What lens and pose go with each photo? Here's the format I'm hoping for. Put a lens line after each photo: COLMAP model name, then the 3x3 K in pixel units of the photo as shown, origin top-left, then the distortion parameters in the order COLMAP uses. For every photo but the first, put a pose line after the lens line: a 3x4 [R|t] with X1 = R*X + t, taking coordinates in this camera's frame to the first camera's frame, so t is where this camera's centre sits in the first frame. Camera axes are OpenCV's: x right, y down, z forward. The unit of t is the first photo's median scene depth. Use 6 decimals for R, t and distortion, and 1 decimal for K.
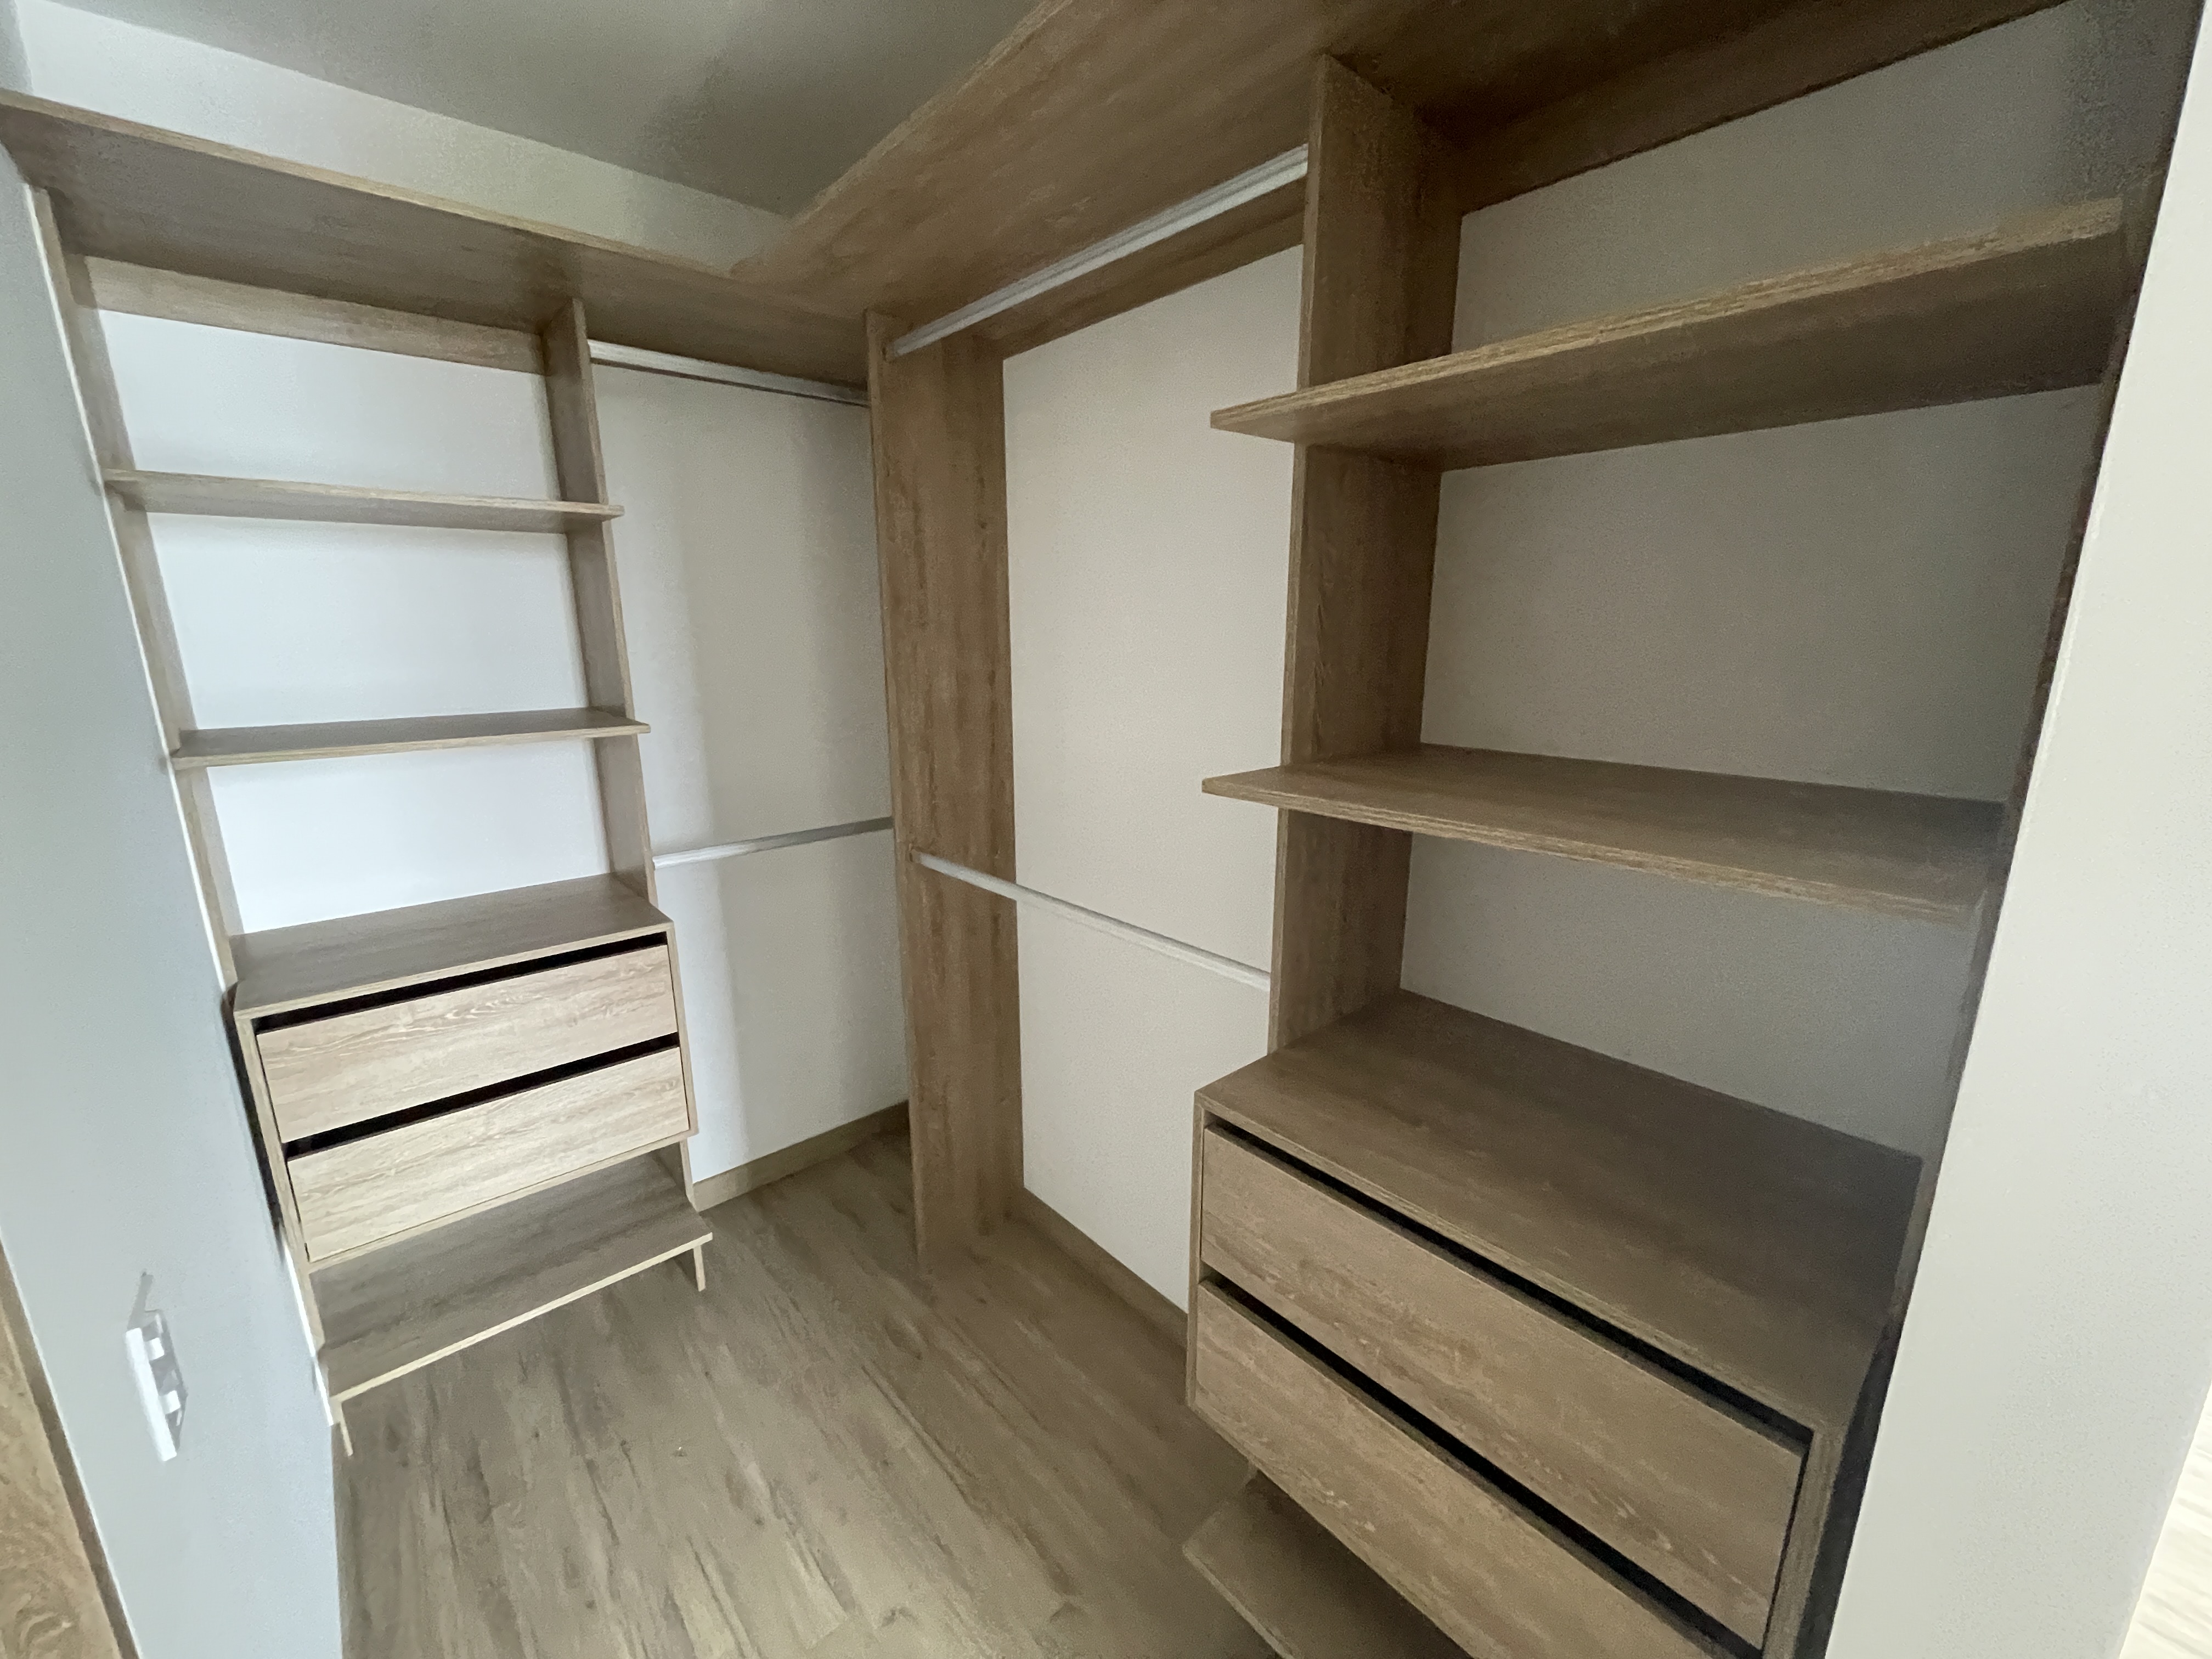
lens RADIAL K [[894.1, 0, 1099.1], [0, 894.1, 834.0], [0, 0, 1]] dist [-0.001794, -0.000110]
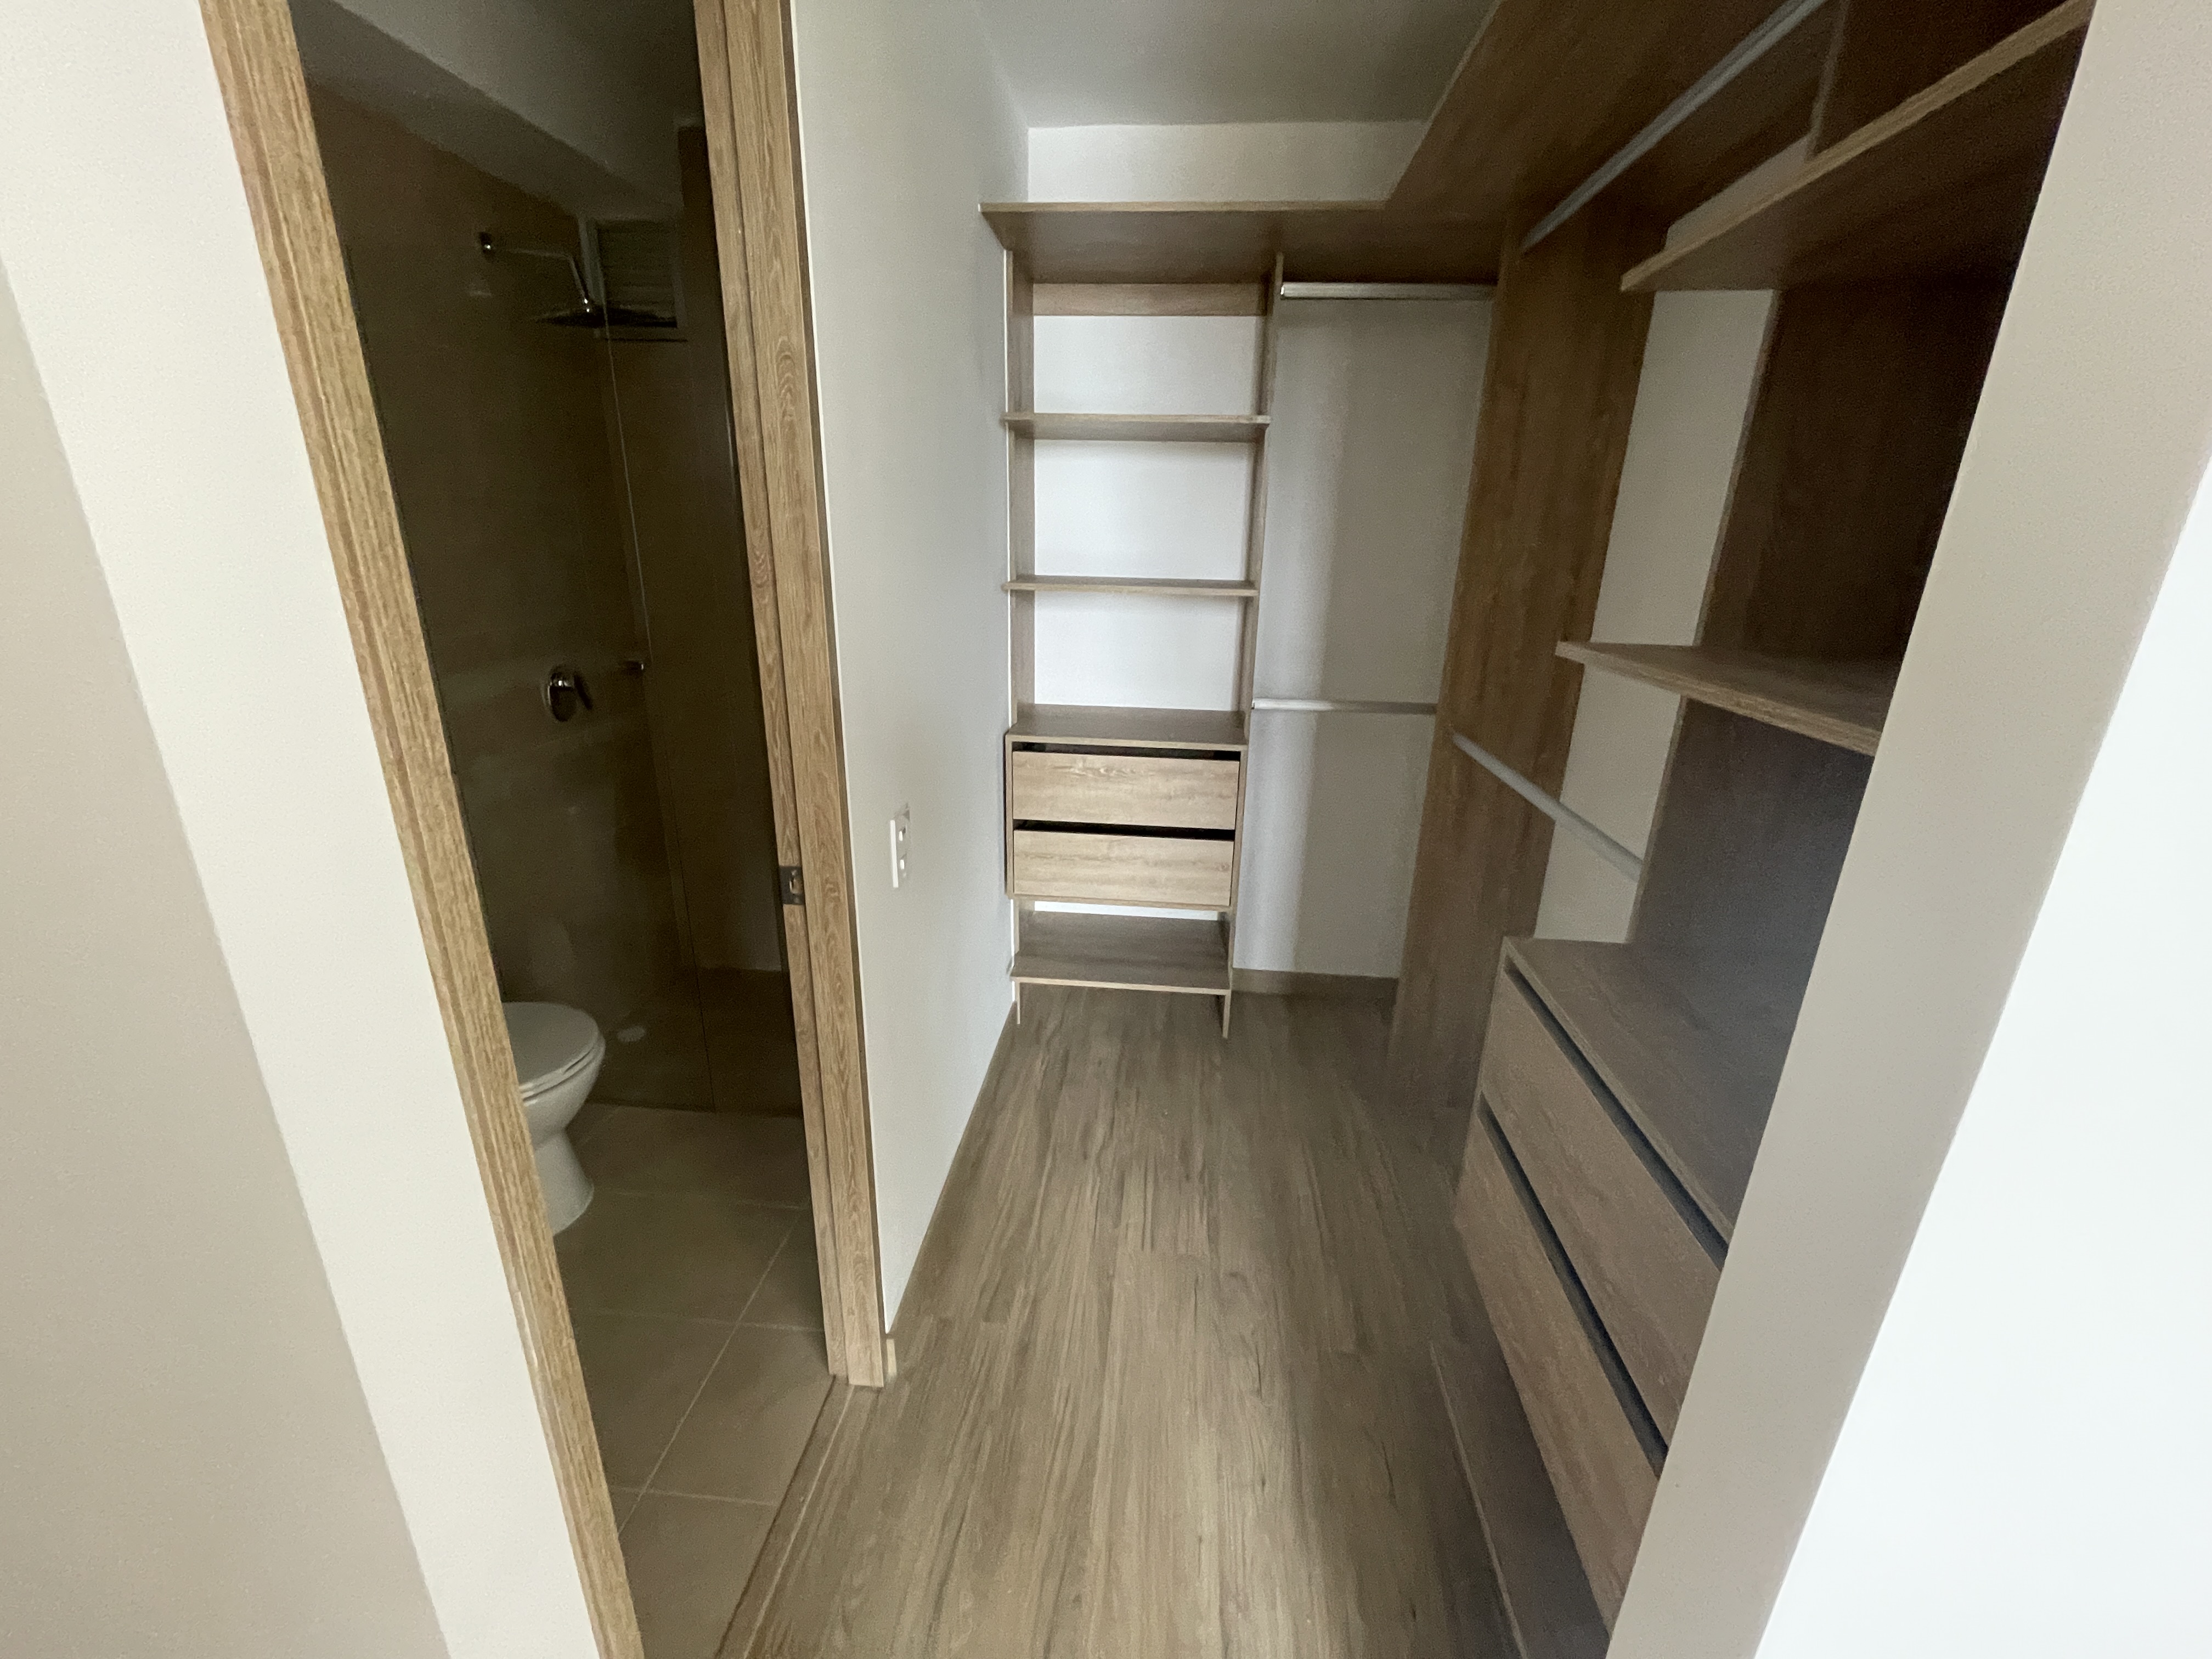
lens RADIAL K [[894.1, 0, 1102.2], [0, 894.1, 842.3], [0, 0, 1]] dist [-0.001794, -0.000110]
pose [[0.681785, 0.253908, -0.686076, 0.338824], [-0.191936, 0.967066, 0.167162, 0.061574], [0.705925, 0.017714, 0.708065, -0.081996]]
